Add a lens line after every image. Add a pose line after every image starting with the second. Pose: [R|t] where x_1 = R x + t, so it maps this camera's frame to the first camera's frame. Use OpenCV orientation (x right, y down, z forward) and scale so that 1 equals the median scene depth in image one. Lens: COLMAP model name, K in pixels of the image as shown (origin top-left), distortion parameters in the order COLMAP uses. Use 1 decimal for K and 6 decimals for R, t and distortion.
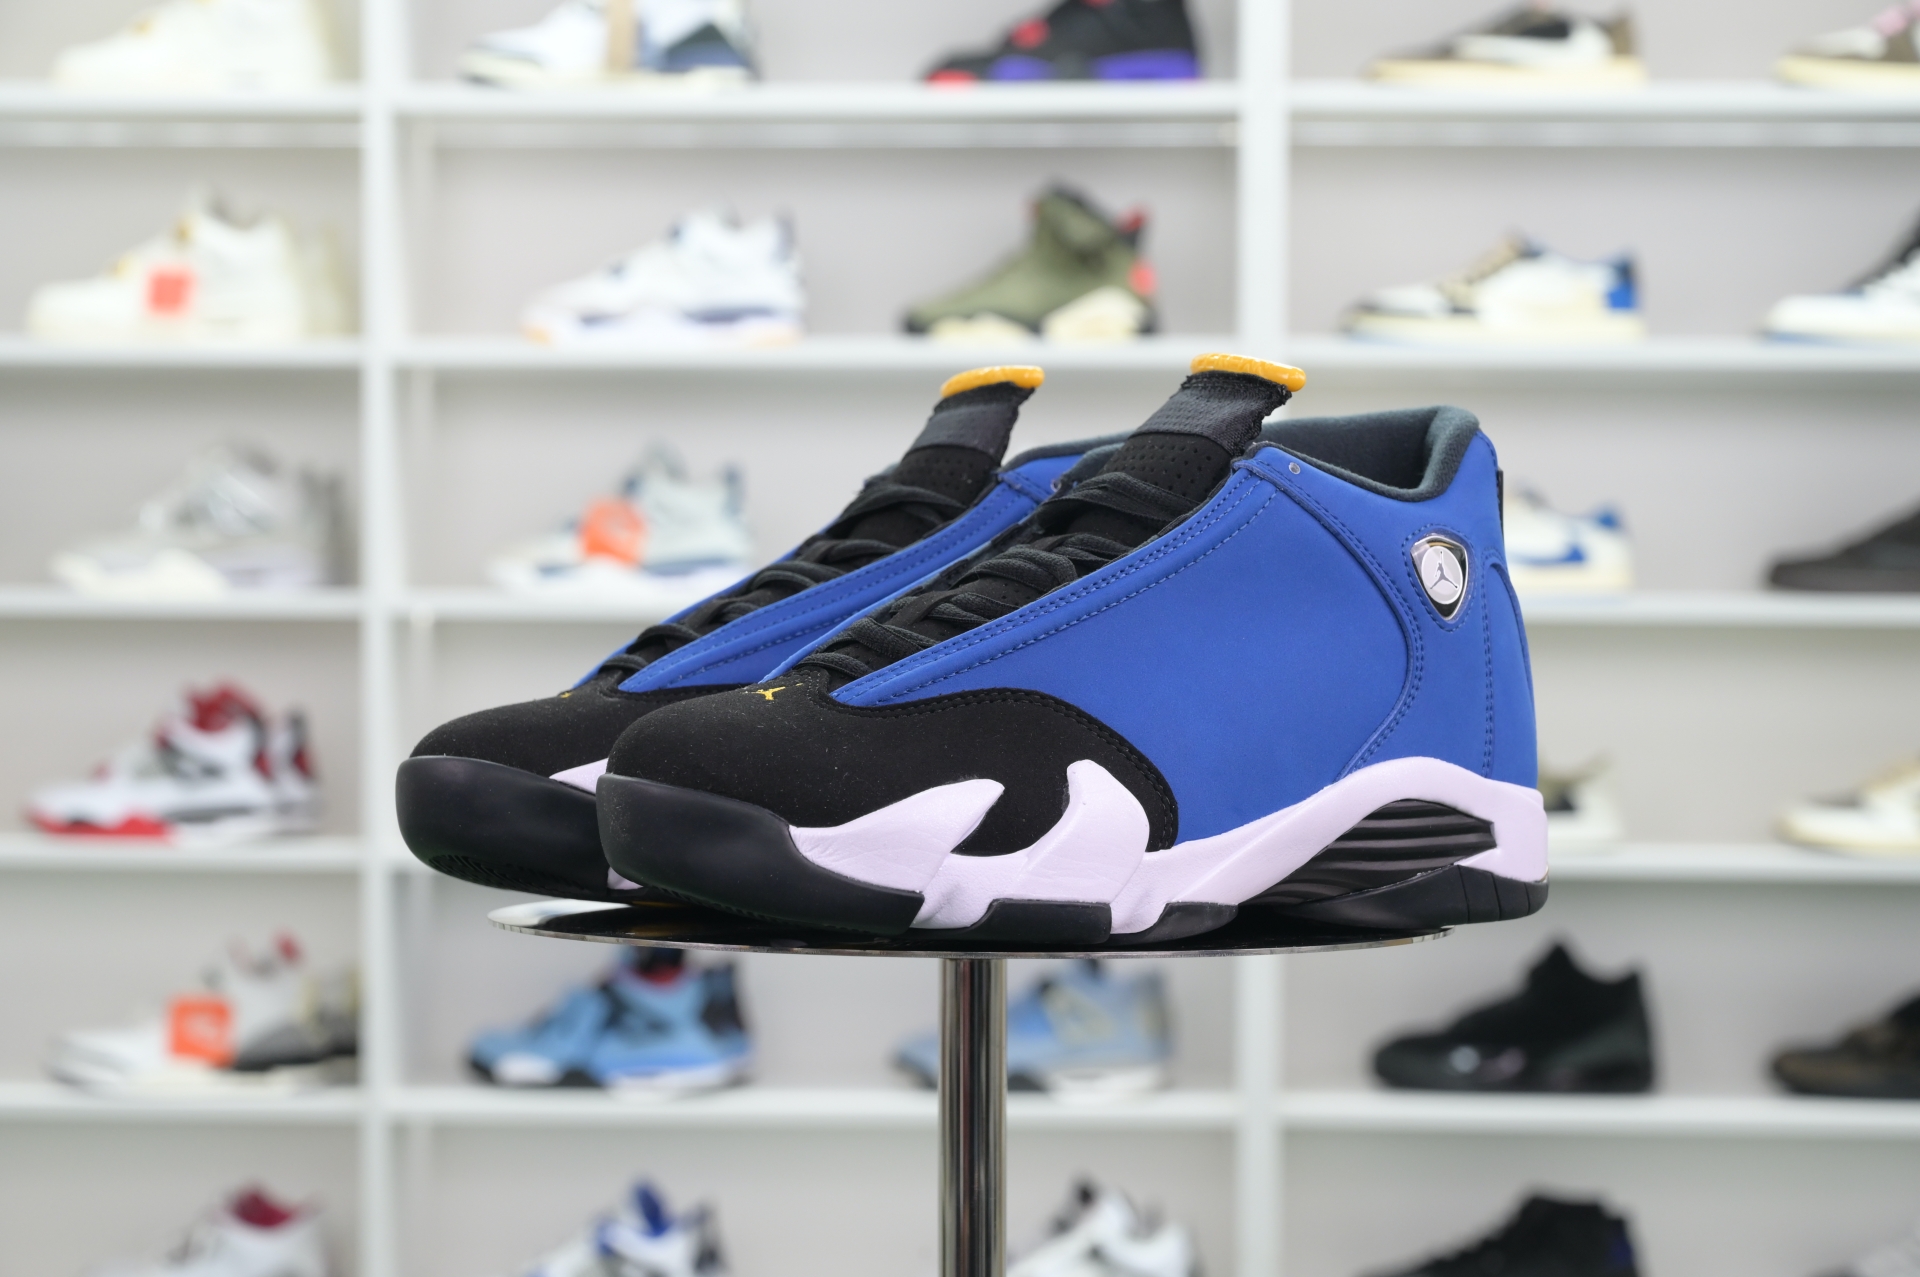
lens RADIAL K [[3783.9, 0, 958.3], [0, 3783.9, 637.6], [0, 0, 1]] dist [0.084645, 0.000000]
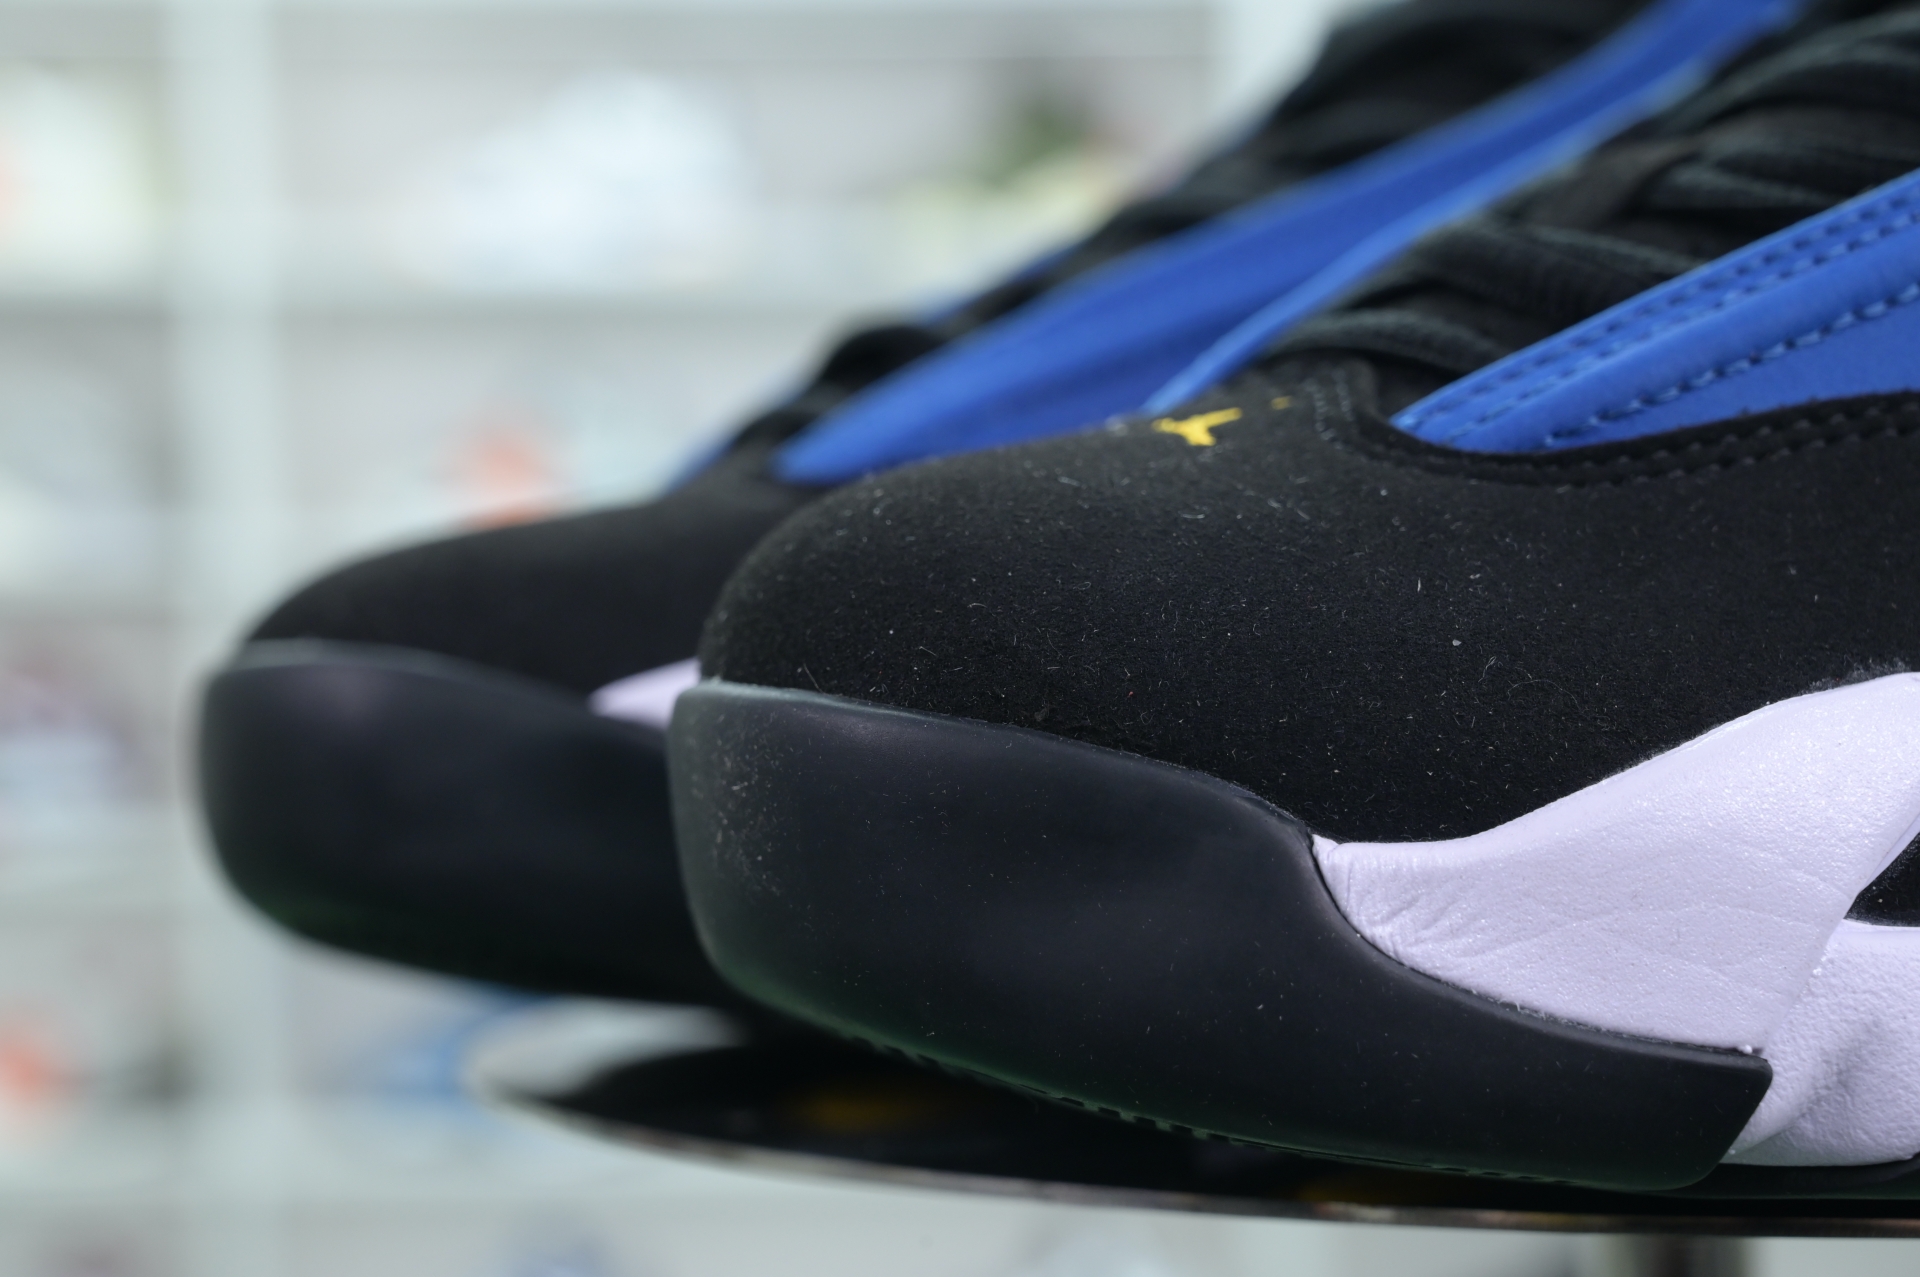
lens RADIAL K [[3783.9, 0, 959.7], [0, 3783.9, 633.7], [0, 0, 1]] dist [0.084645, 0.000000]
pose [[0.998925, -0.020688, -0.041482, -0.057958], [0.021385, 0.999637, 0.016413, 0.027070], [0.041128, -0.017283, 0.999004, 0.676300]]
